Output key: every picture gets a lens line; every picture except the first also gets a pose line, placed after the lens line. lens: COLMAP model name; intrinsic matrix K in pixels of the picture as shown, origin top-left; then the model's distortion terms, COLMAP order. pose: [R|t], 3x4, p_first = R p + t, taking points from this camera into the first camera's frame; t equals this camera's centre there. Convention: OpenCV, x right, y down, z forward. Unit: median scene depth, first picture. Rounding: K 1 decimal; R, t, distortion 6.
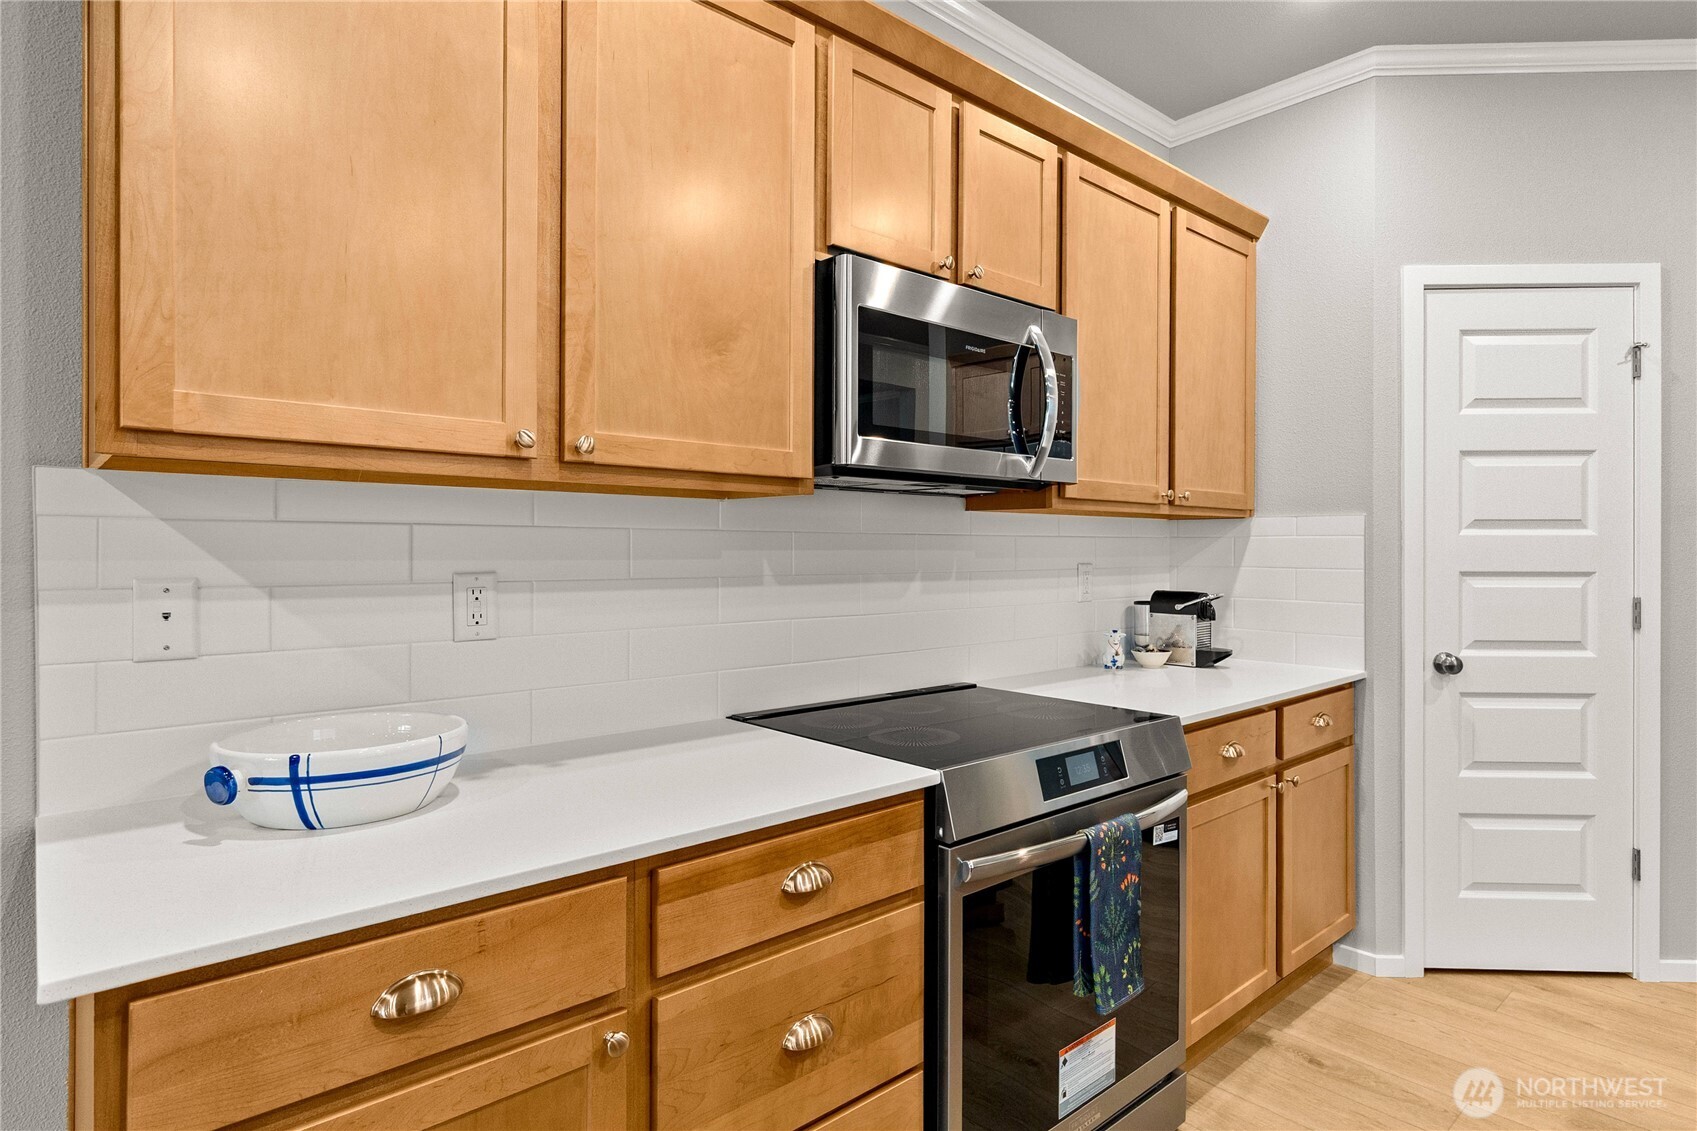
lens RADIAL K [[911.9, 0, 862.1], [0, 911.9, 549.0], [0, 0, 1]] dist [0.004935, -0.003411]
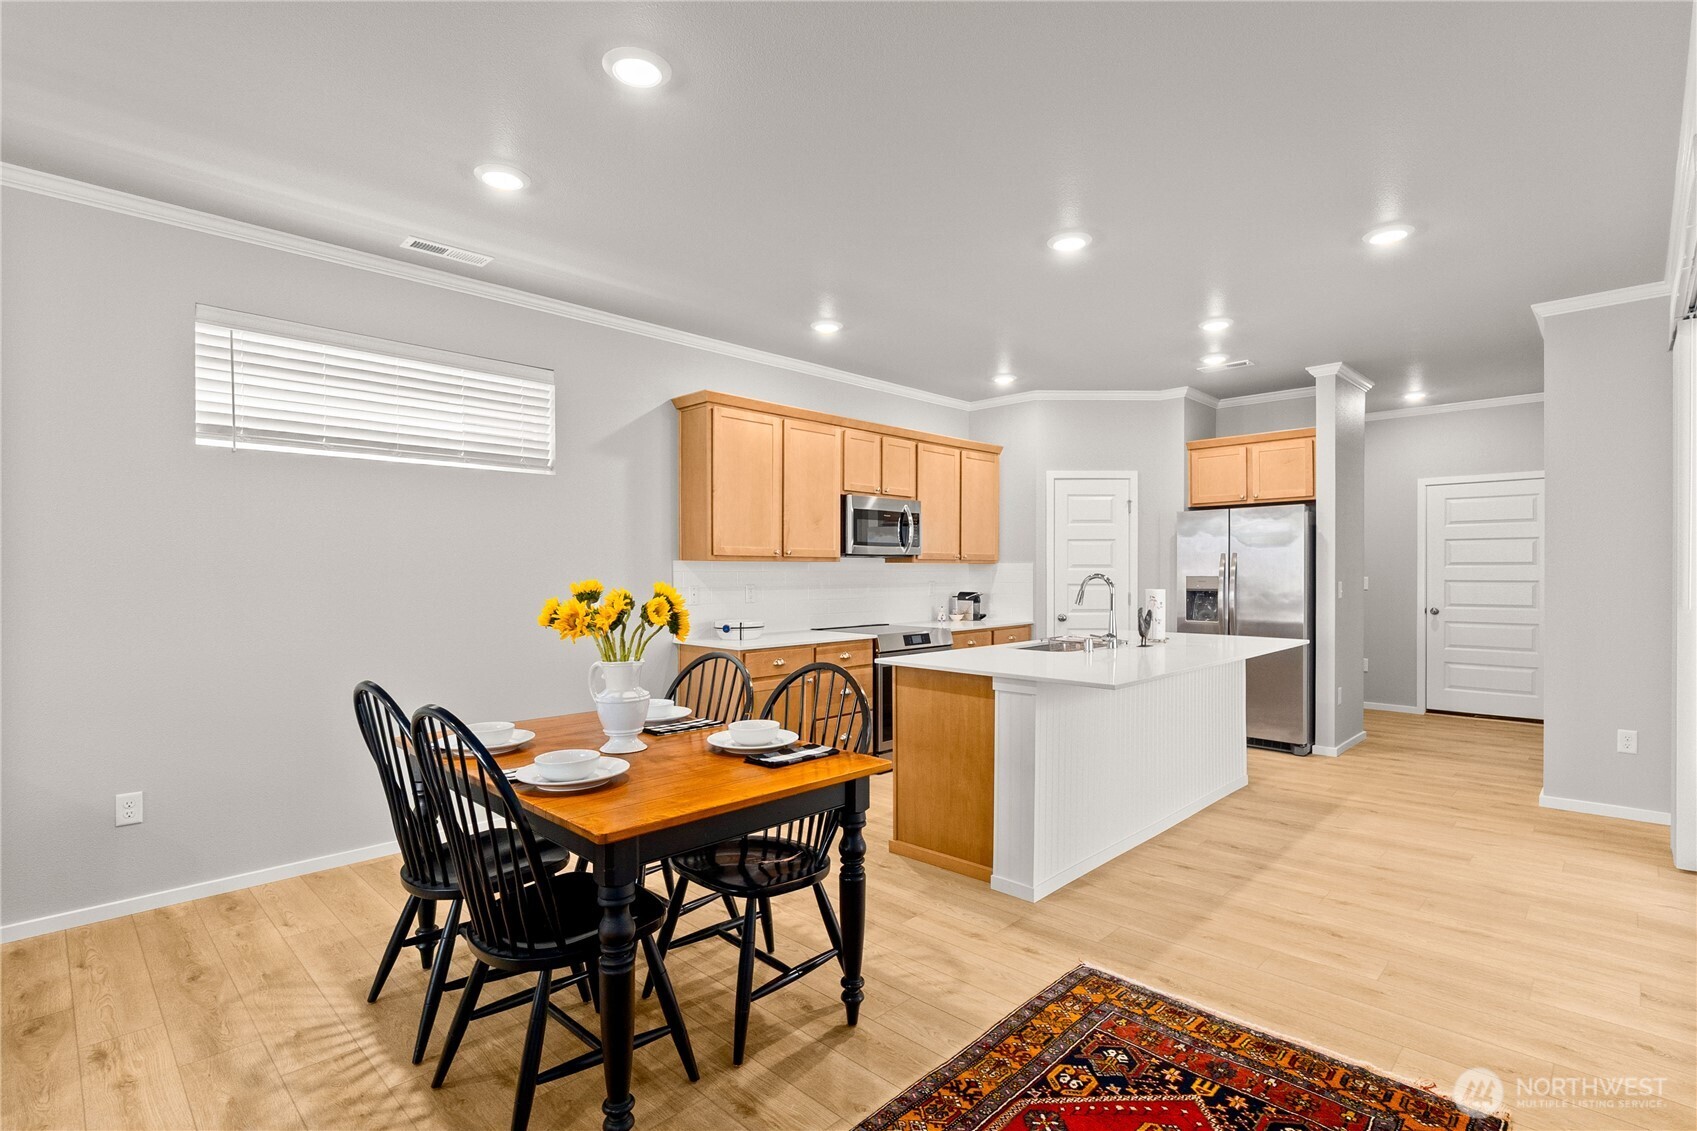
lens RADIAL K [[799.9, 0, 852.8], [0, 799.9, 582.2], [0, 0, 1]] dist [-0.002145, -0.001001]
pose [[0.998180, -0.004293, 0.060158, -0.163664], [0.003380, 0.999877, 0.015283, -0.024339], [-0.060216, -0.015052, 0.998072, -1.767465]]
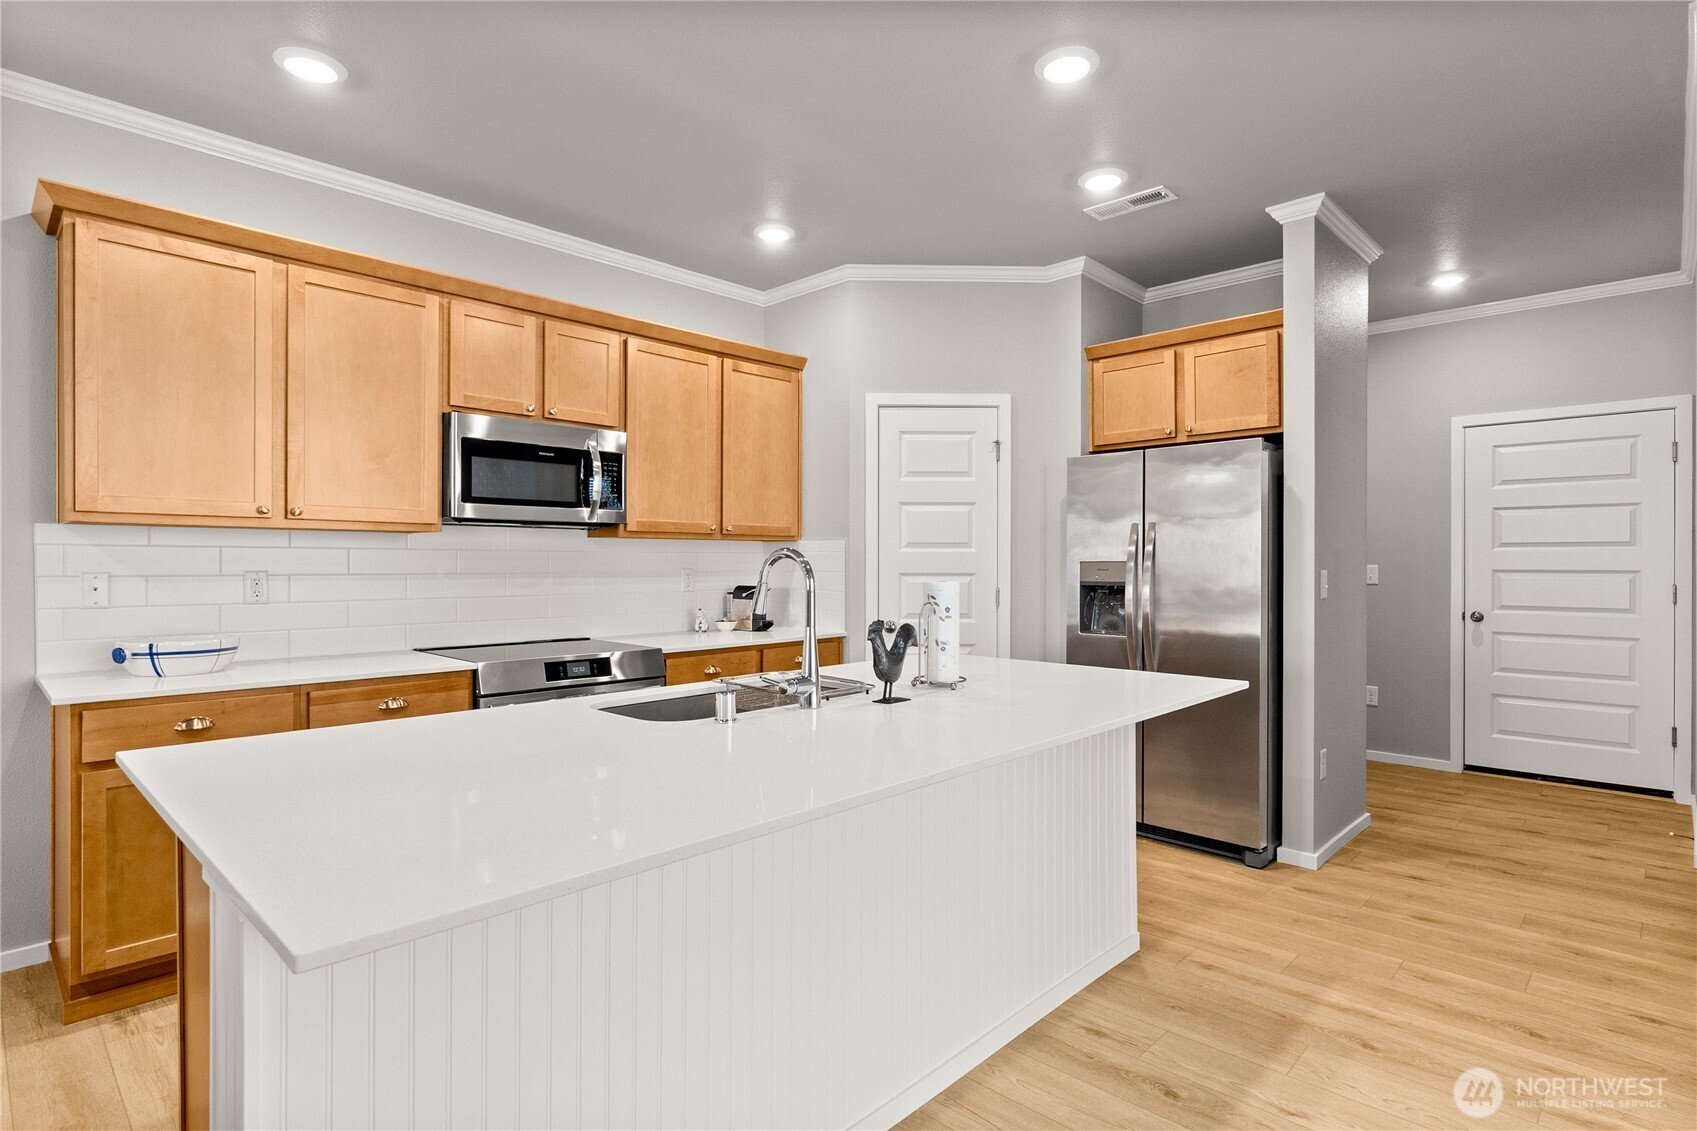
lens RADIAL K [[857.9, 0, 852.0], [0, 857.9, 569.0], [0, 0, 1]] dist [-0.000509, -0.003011]
pose [[0.997524, -0.000671, 0.070326, 0.604232], [0.000092, 0.999966, 0.008226, 0.005060], [-0.070330, -0.008200, 0.997490, -0.785251]]
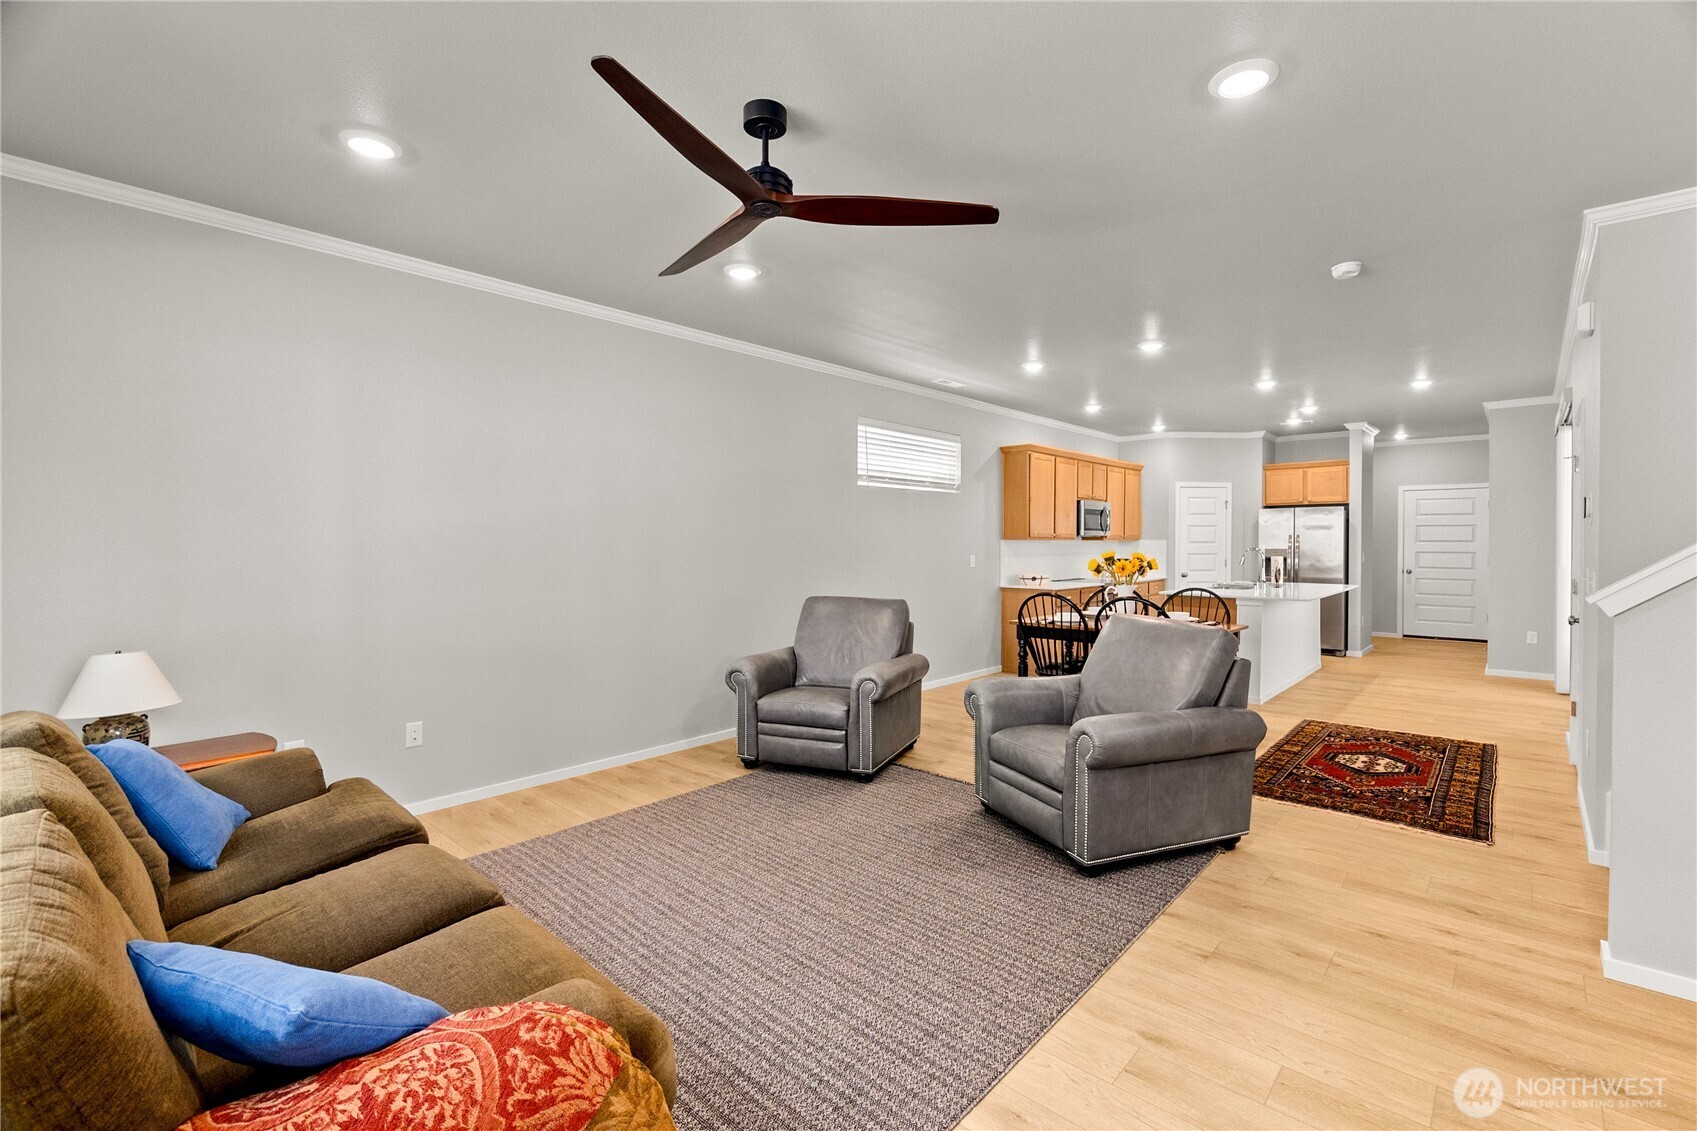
lens RADIAL K [[754.5, 0, 848.6], [0, 754.5, 564.1], [0, 0, 1]] dist [-0.000272, -0.001341]
pose [[0.994707, -0.008682, 0.102381, -1.707168], [0.006412, 0.999727, 0.022476, -0.025264], [-0.102548, -0.021700, 0.994491, -3.122090]]
